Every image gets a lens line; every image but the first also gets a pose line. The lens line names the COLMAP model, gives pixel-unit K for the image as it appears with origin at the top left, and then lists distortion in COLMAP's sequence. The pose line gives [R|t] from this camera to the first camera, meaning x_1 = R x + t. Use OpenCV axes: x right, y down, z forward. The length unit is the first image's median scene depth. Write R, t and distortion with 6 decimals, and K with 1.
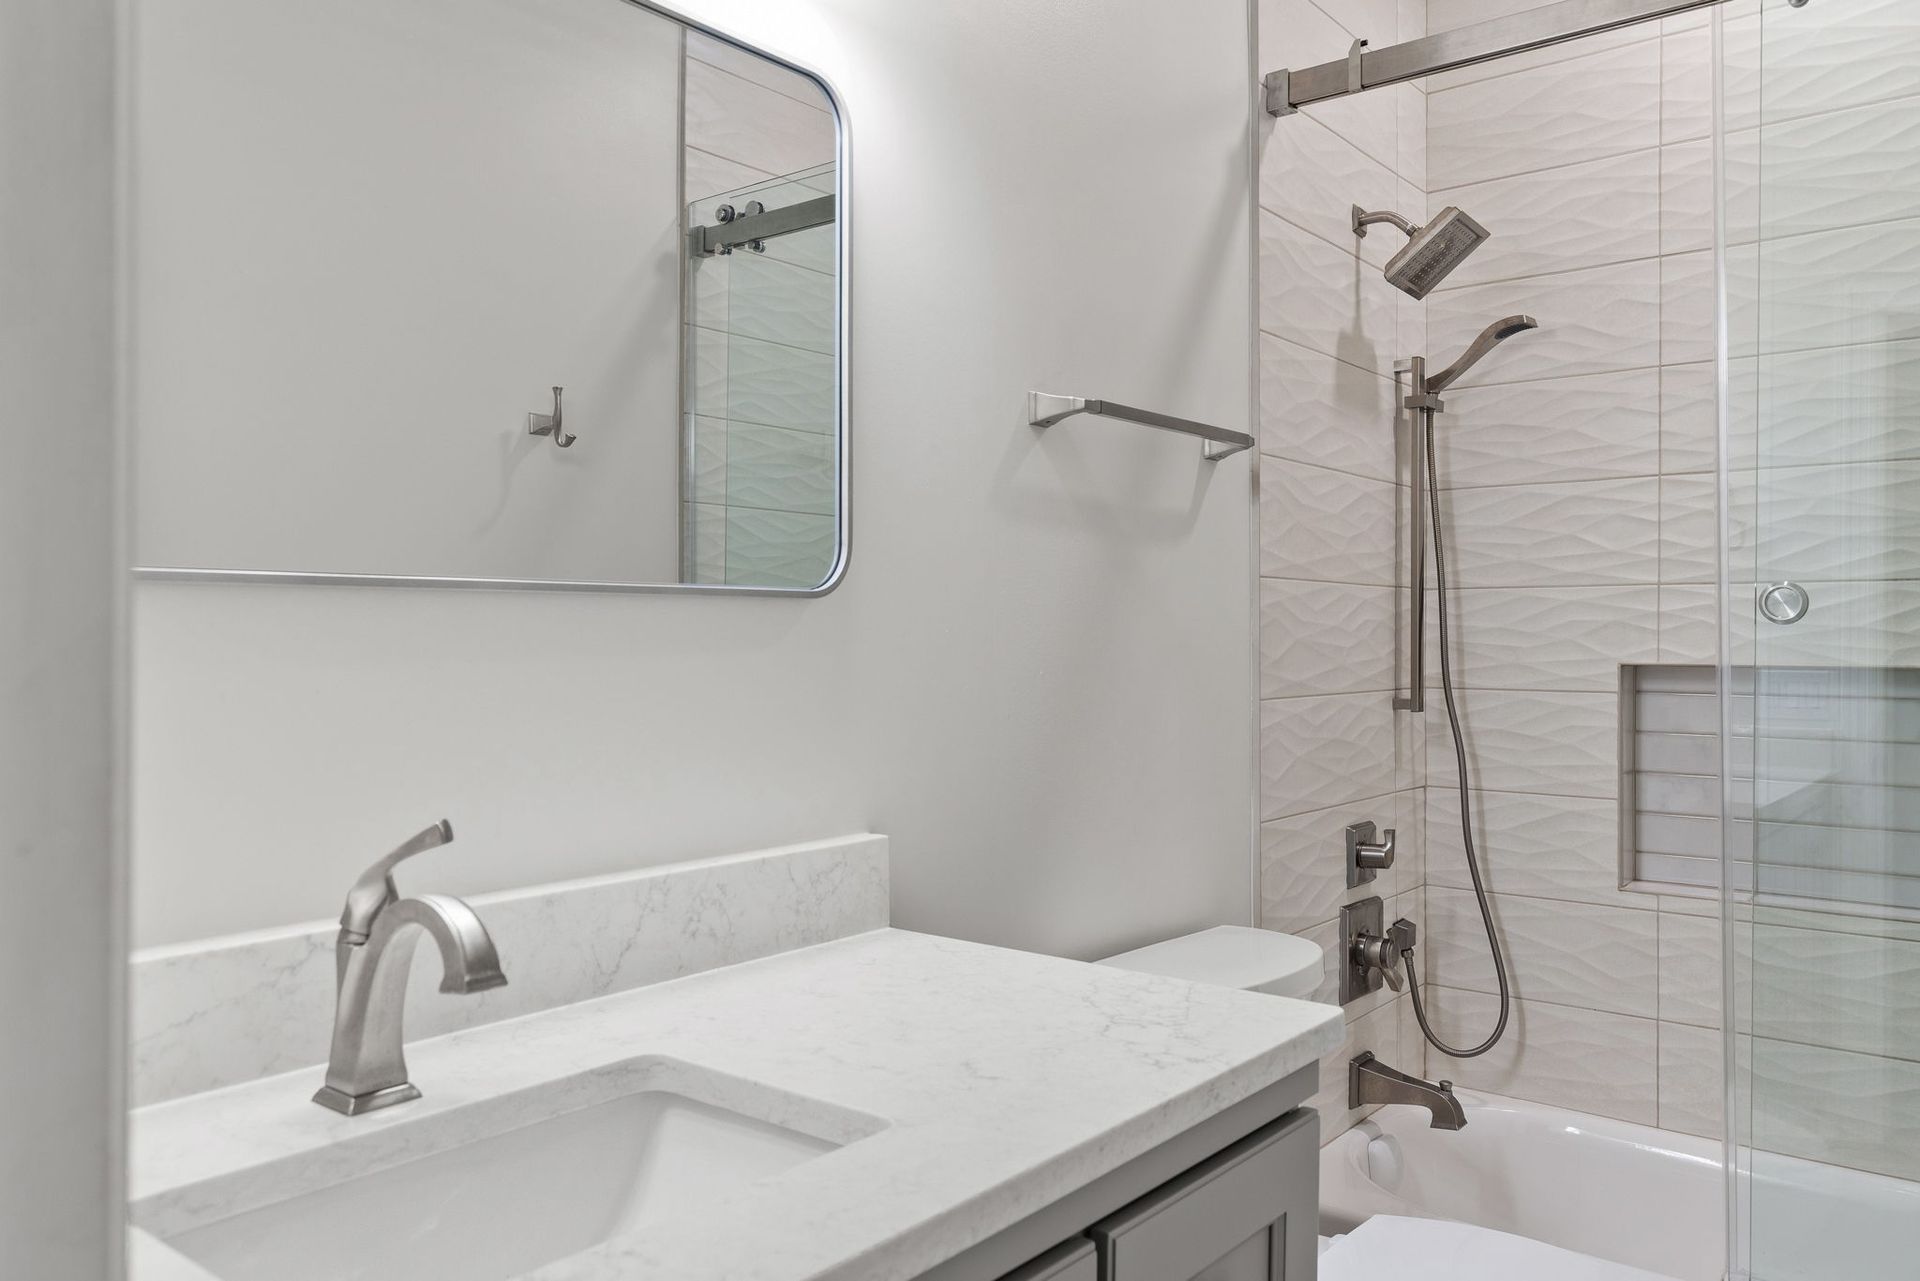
lens RADIAL K [[1414.9, 0, 957.5], [0, 1414.9, 637.8], [0, 0, 1]] dist [-0.000784, -0.006621]
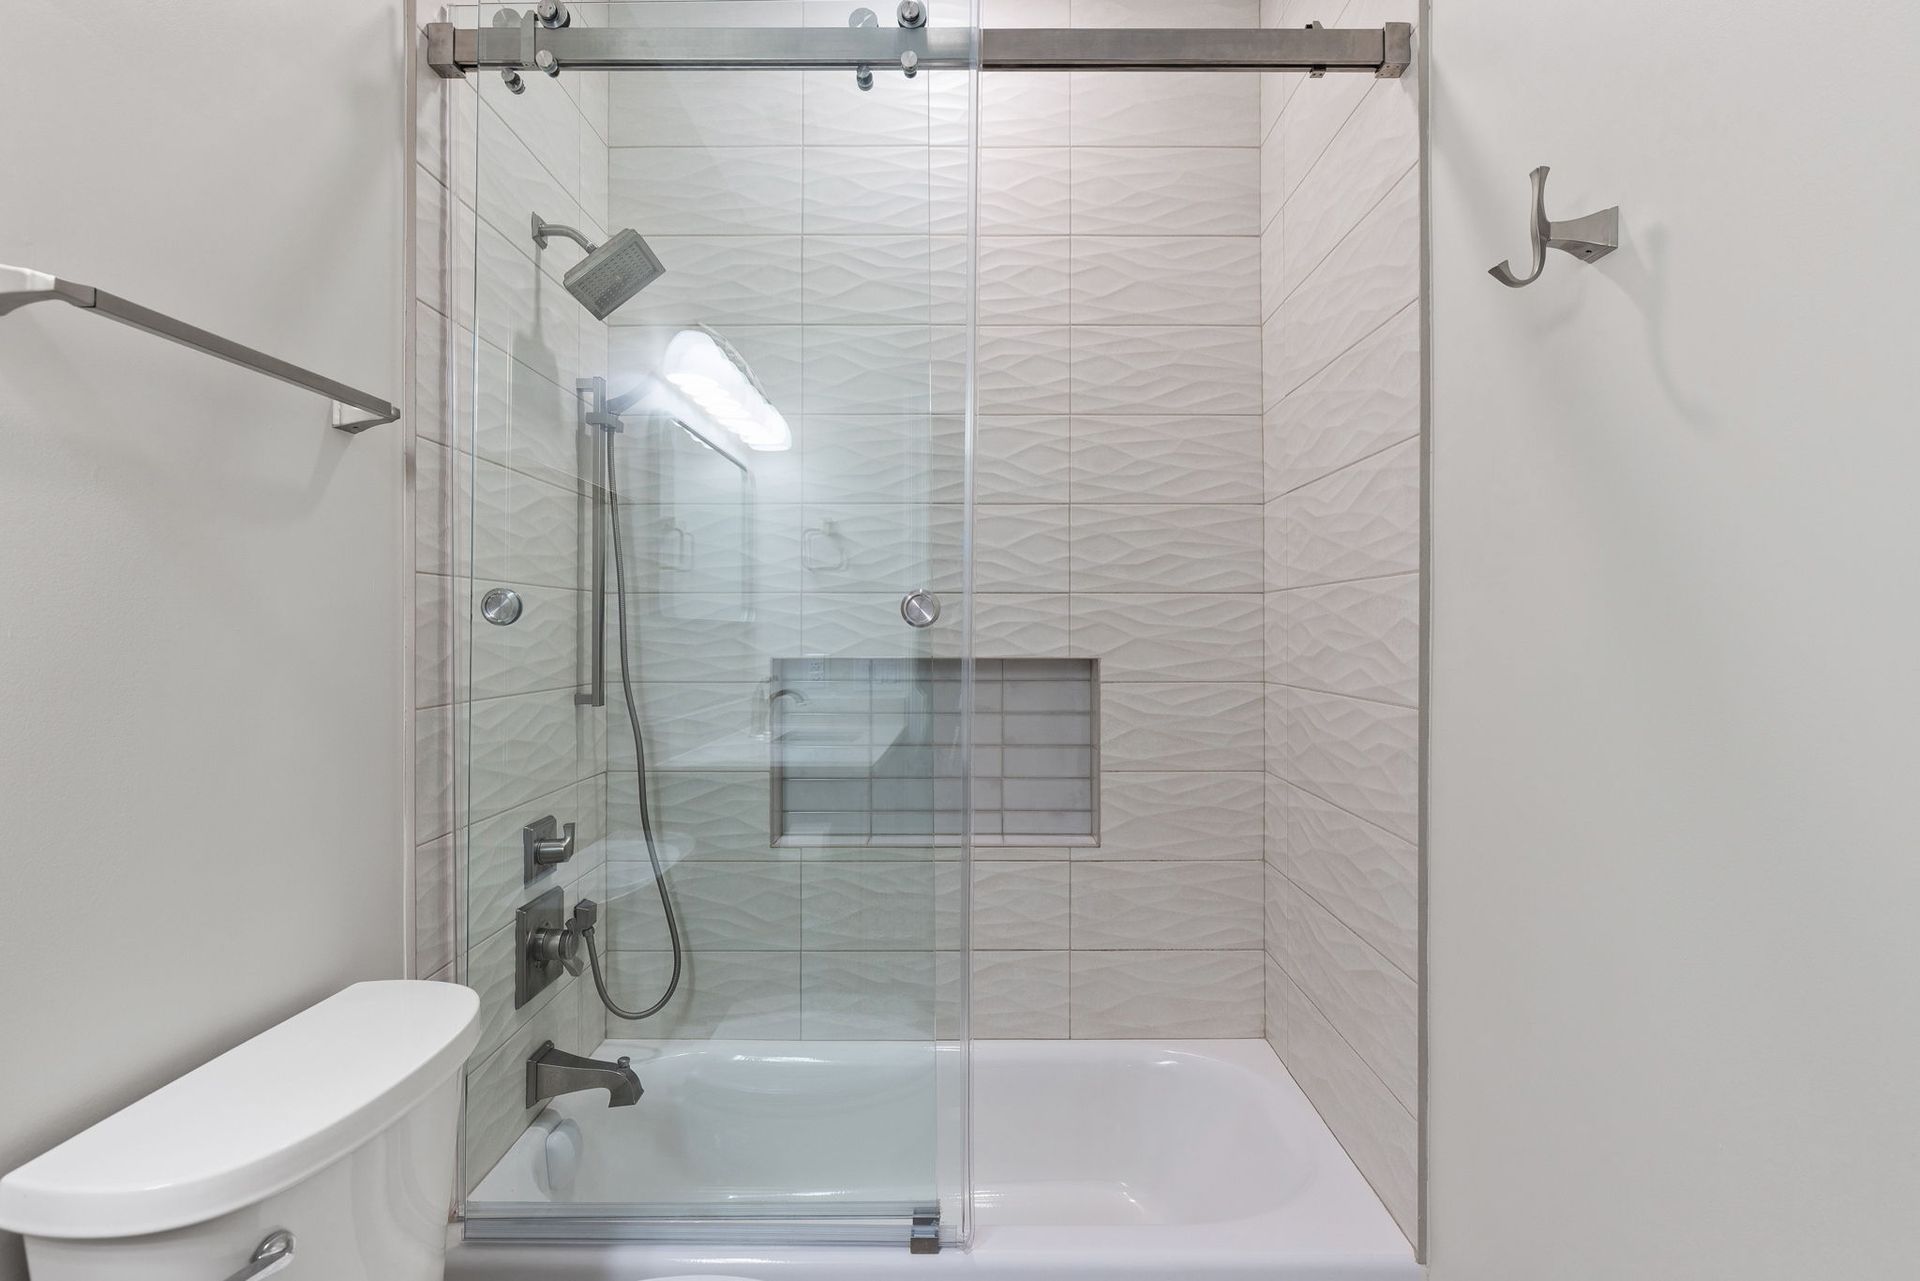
lens RADIAL K [[870.7, 0, 953.9], [0, 870.7, 635.1], [0, 0, 1]] dist [0.006230, -0.003067]
pose [[0.771675, -0.000228, 0.636017, 0.114928], [-0.000954, 0.999998, 0.001517, -0.002963], [-0.636016, -0.001777, 0.771674, 0.324269]]
